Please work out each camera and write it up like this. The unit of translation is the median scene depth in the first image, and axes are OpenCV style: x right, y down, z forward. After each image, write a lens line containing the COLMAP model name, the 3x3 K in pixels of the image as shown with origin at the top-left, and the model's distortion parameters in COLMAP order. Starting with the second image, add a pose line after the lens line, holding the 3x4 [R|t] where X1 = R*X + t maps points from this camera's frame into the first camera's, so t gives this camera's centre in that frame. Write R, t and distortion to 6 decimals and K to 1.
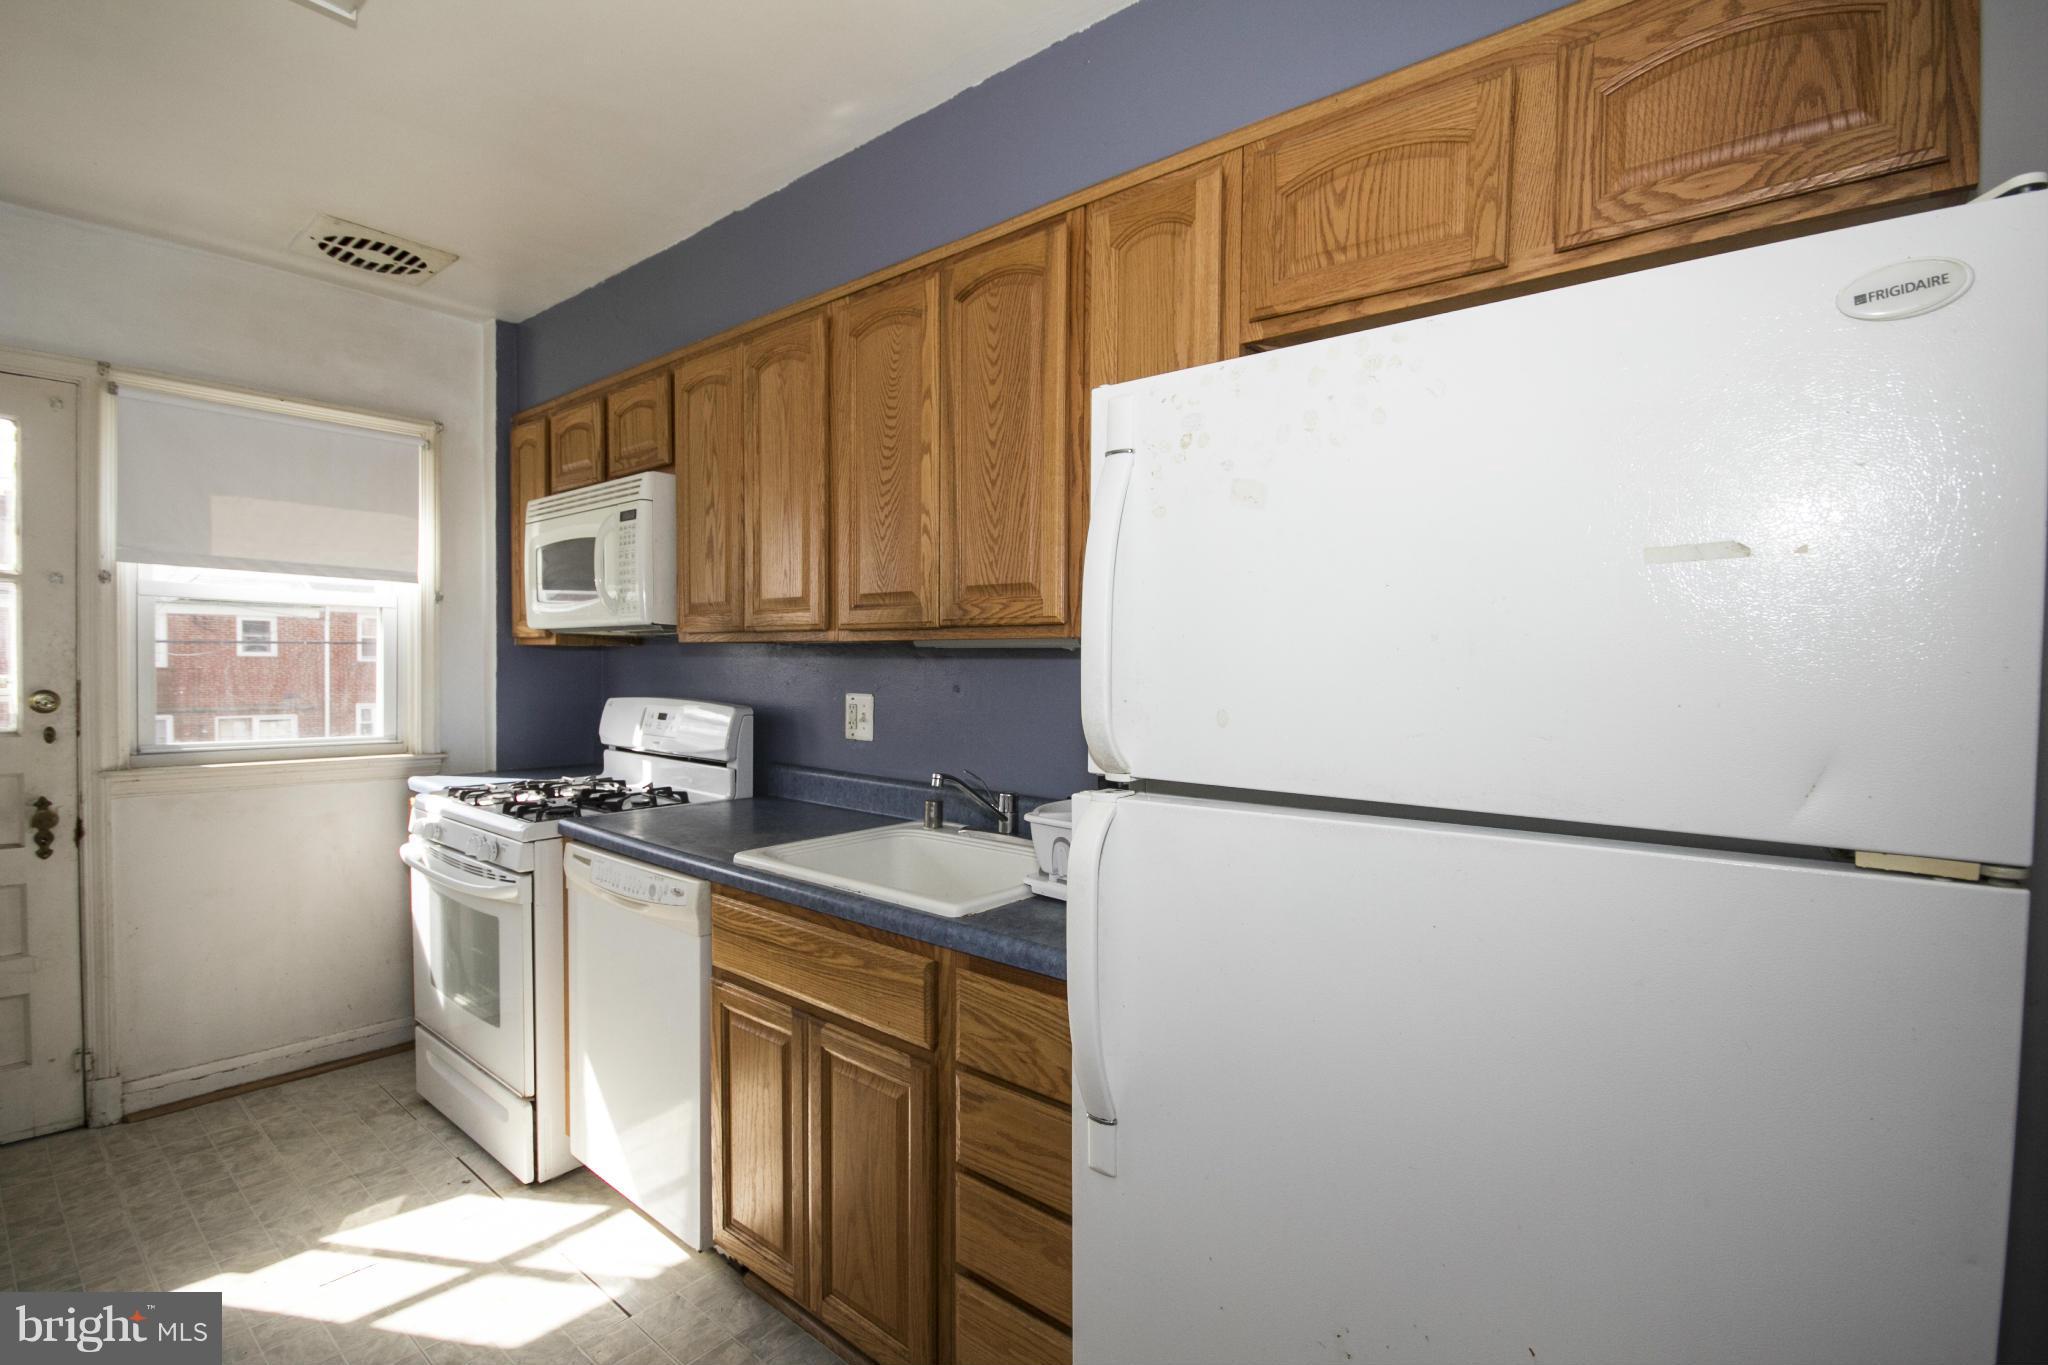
lens RADIAL K [[954.4, 0, 1024.0], [0, 954.4, 682.5], [0, 0, 1]] dist [0.003335, -0.011878]
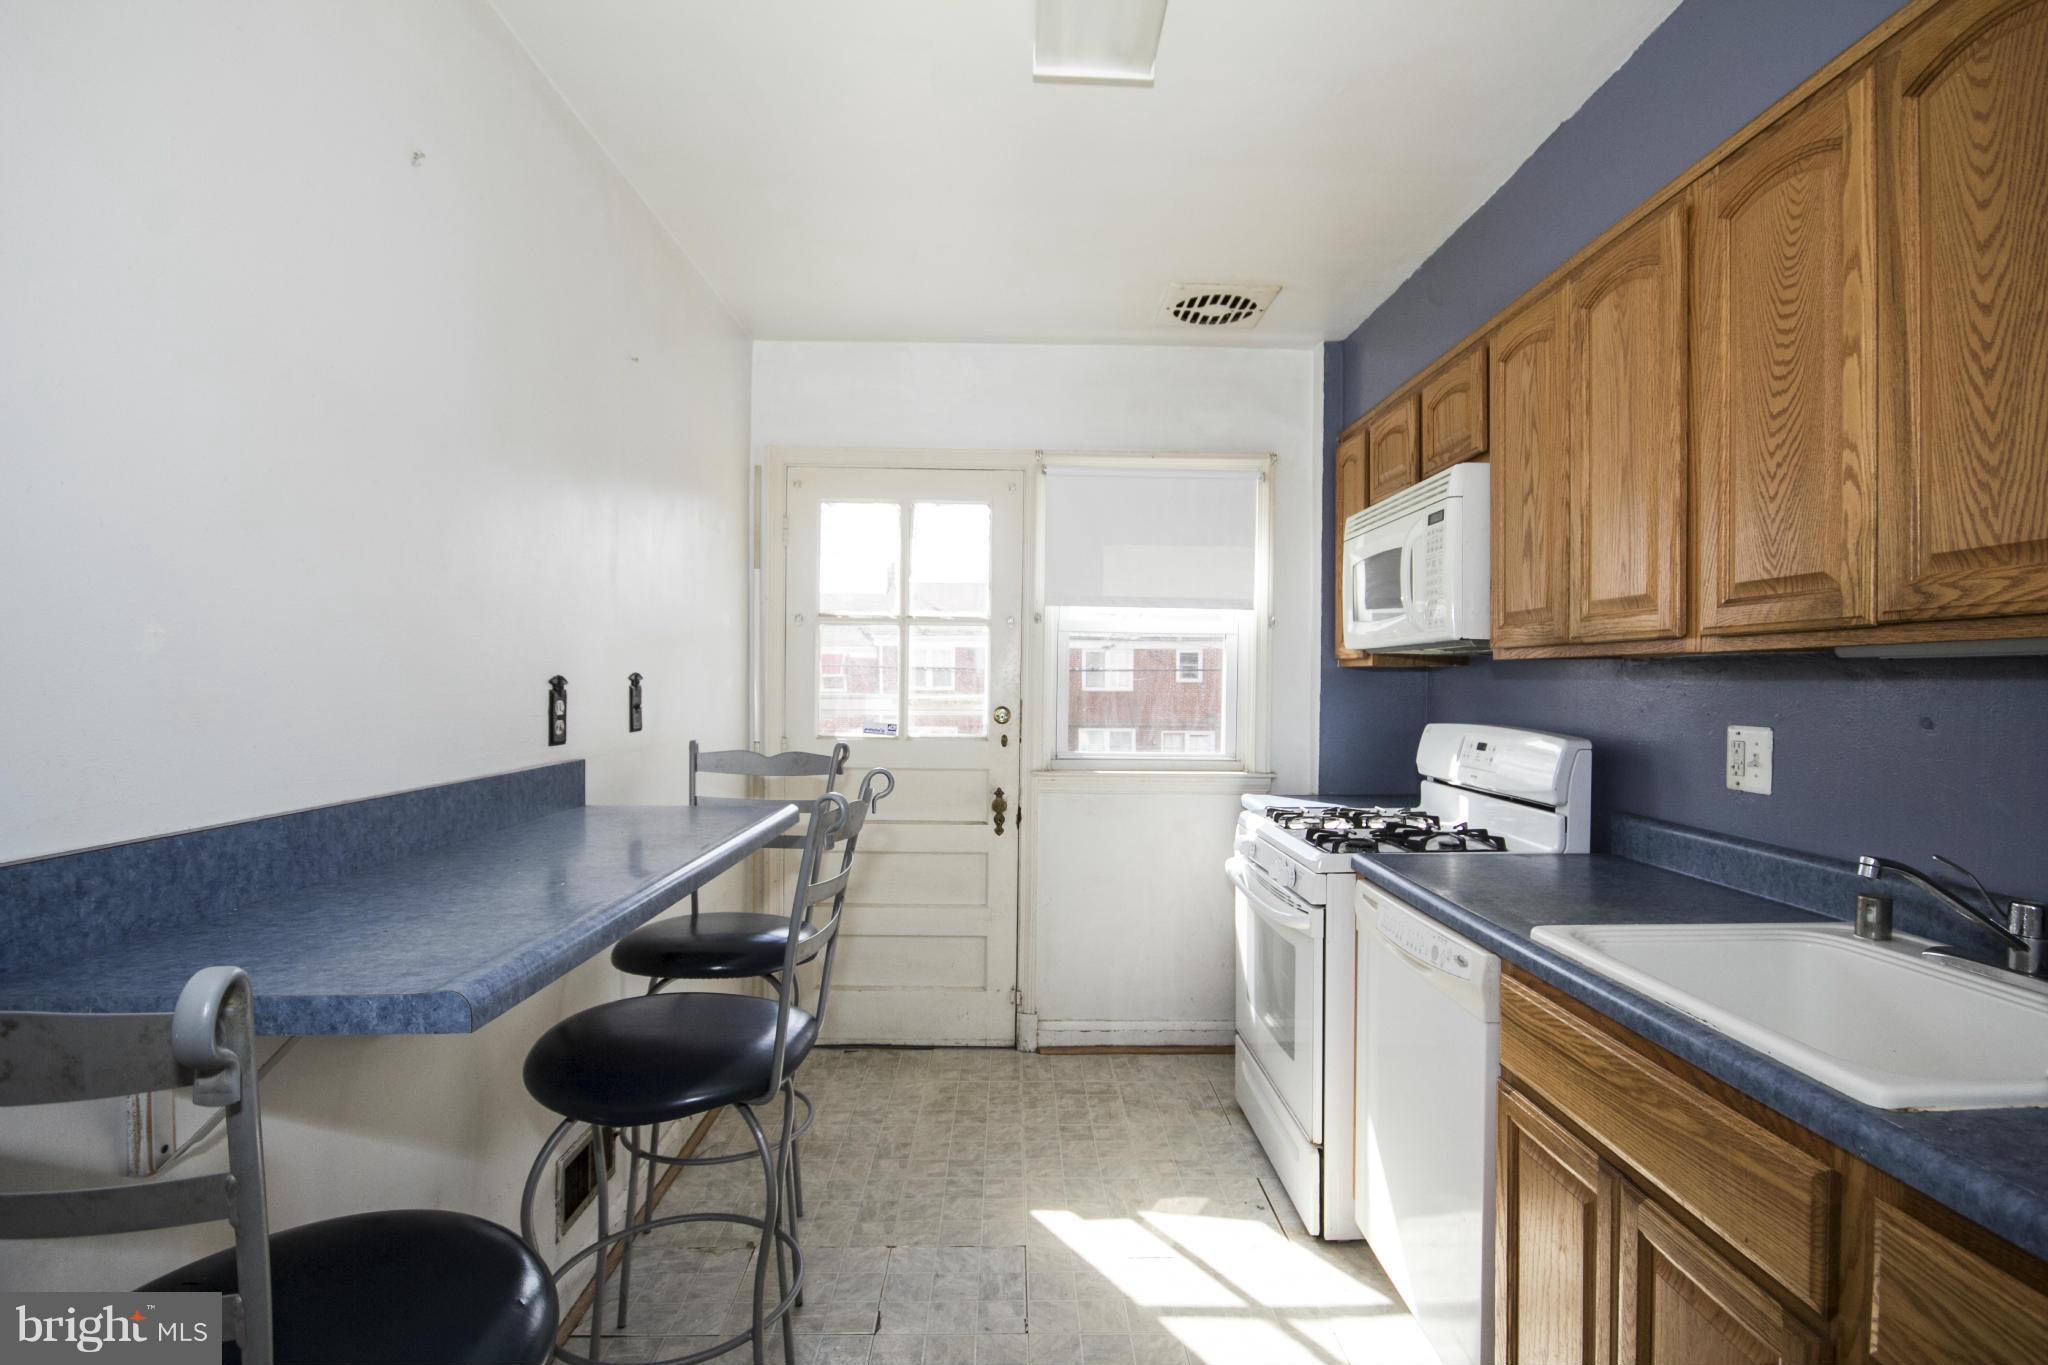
lens RADIAL K [[989.3, 0, 1027.6], [0, 989.3, 692.9], [0, 0, 1]] dist [-0.001259, -0.005206]
pose [[0.664991, 0.002385, -0.746848, 0.020573], [-0.013215, 0.999876, -0.008574, 0.000090], [0.746735, 0.015571, 0.664940, 0.125096]]
